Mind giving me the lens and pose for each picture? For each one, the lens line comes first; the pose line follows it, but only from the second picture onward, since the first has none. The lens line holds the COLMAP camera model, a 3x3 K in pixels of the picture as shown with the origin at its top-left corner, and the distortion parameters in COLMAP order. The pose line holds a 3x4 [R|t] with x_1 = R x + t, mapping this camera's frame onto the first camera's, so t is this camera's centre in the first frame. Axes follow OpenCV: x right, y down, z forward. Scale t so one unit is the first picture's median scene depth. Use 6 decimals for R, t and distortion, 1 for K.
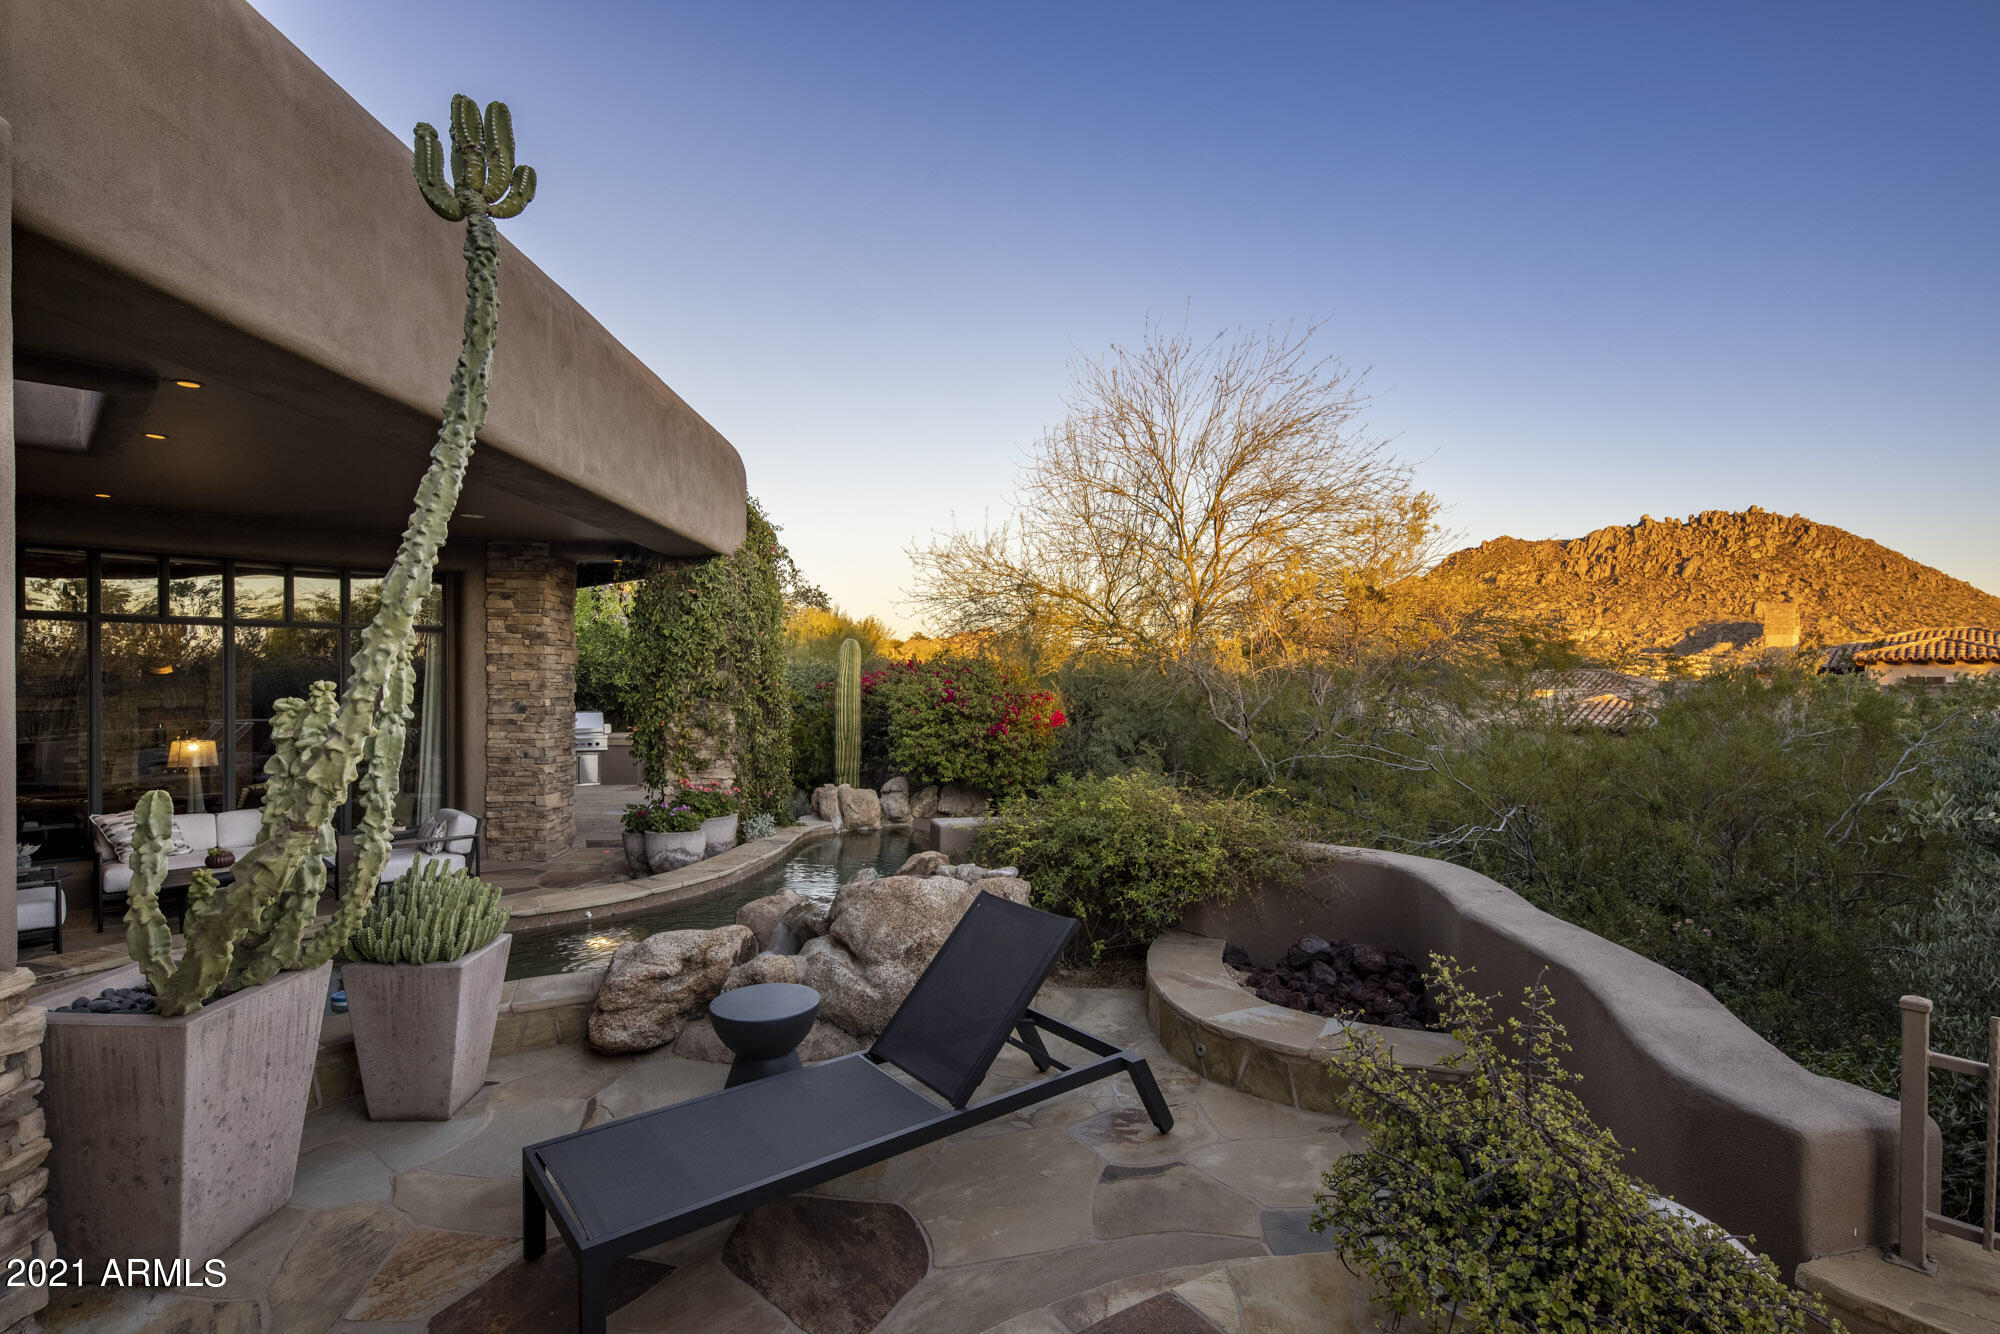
lens RADIAL K [[956.9, 0, 1000.0], [0, 956.9, 667.0], [0, 0, 1]] dist [-0.001215, -0.001825]
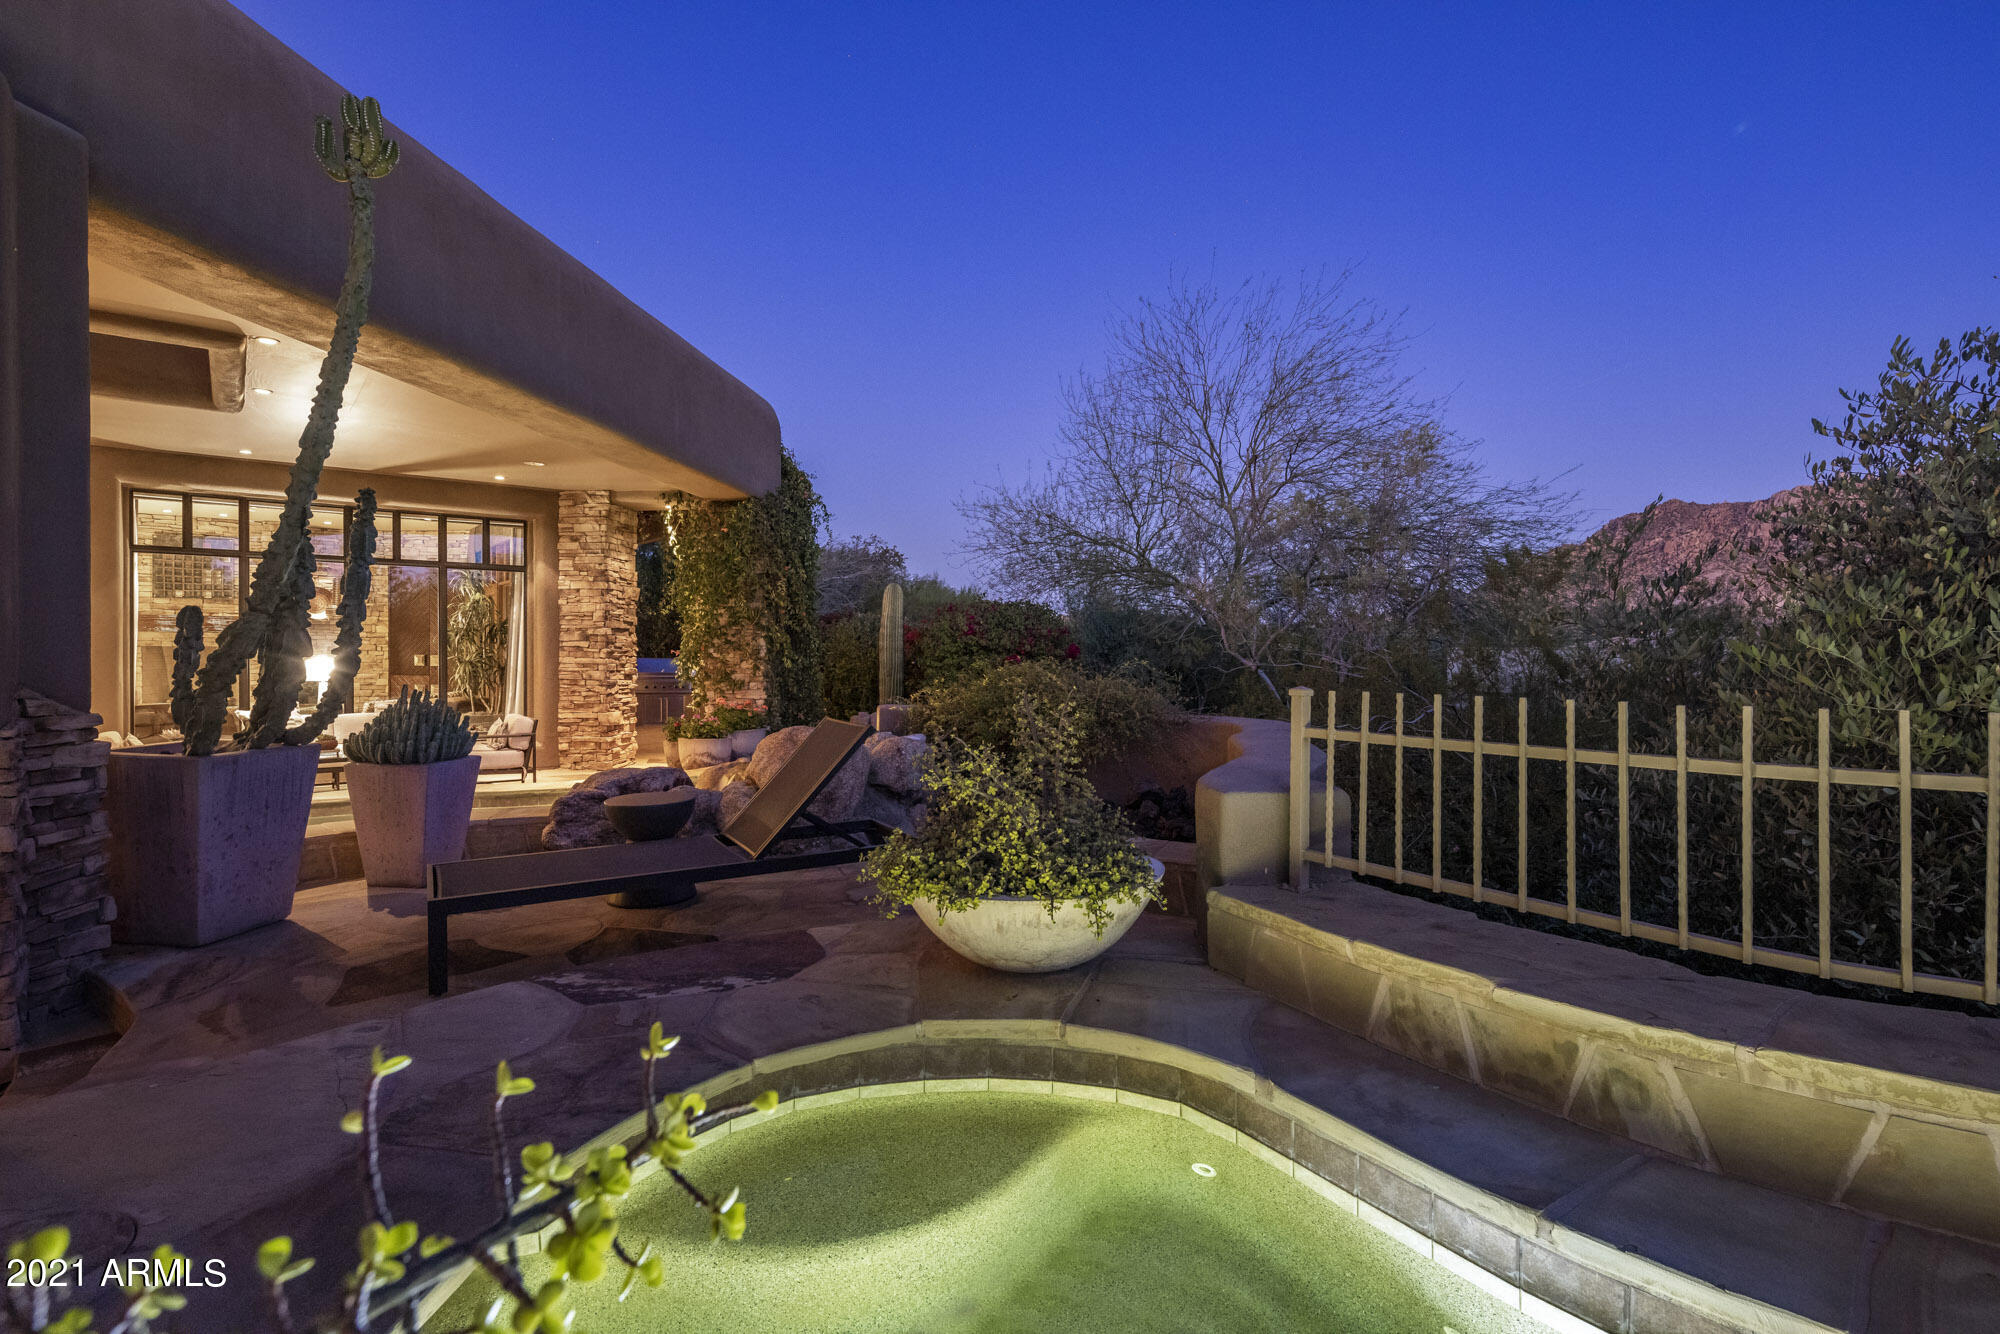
lens RADIAL K [[962.7, 0, 1007.8], [0, 962.7, 650.4], [0, 0, 1]] dist [-0.000428, 0.001196]
pose [[0.991309, -0.003359, -0.131510, 0.135254], [0.003672, 0.999991, 0.002144, 0.052880], [0.131501, -0.002608, 0.991313, -0.068079]]
